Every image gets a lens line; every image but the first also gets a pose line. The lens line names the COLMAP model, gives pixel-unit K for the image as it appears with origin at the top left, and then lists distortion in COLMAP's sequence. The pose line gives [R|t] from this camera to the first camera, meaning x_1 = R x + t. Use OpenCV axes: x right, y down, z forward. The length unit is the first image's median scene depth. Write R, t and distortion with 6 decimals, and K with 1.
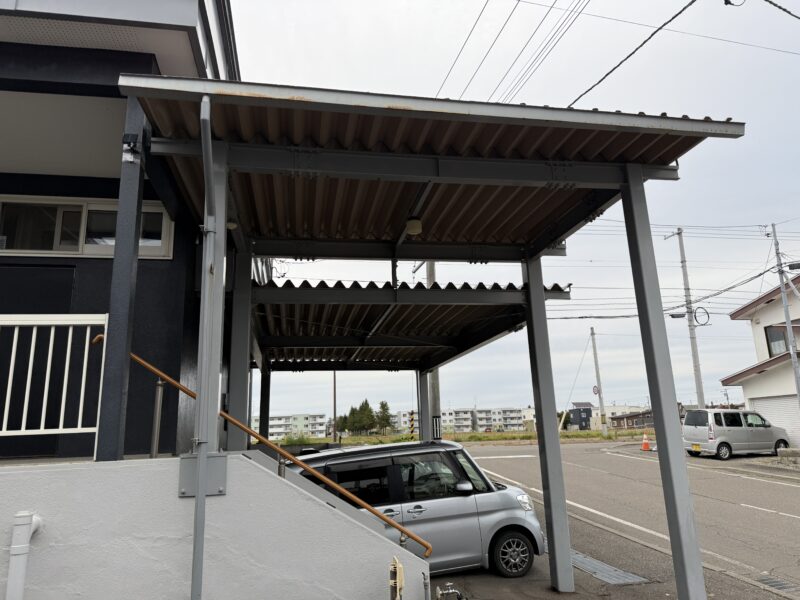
lens RADIAL K [[542.2, 0, 400.0], [0, 542.2, 300.0], [0, 0, 1]] dist [0.056734, 0.000304]
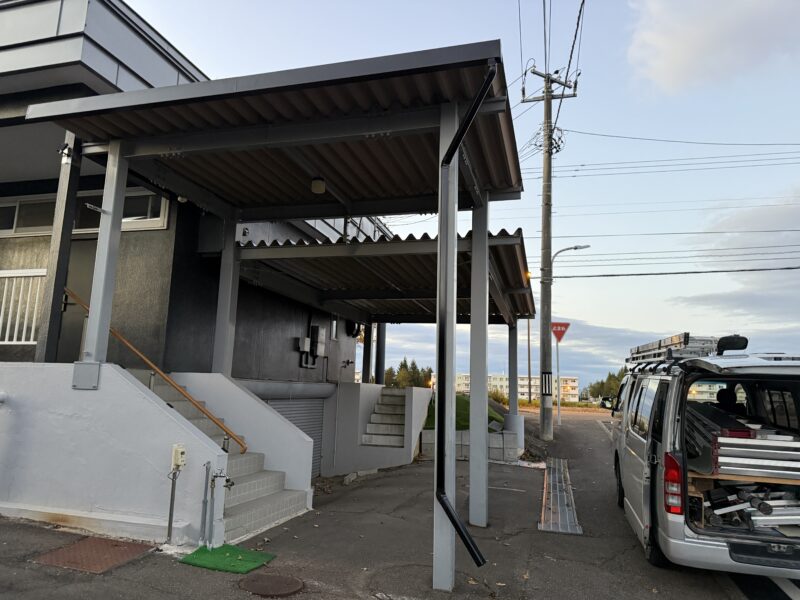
lens RADIAL K [[542.2, 0, 400.0], [0, 542.2, 300.0], [0, 0, 1]] dist [0.056734, 0.000304]
pose [[0.896400, -0.008636, -0.443163, 0.618561], [0.039057, 0.997460, 0.059564, 0.035778], [0.441523, -0.070702, 0.894460, 0.034828]]
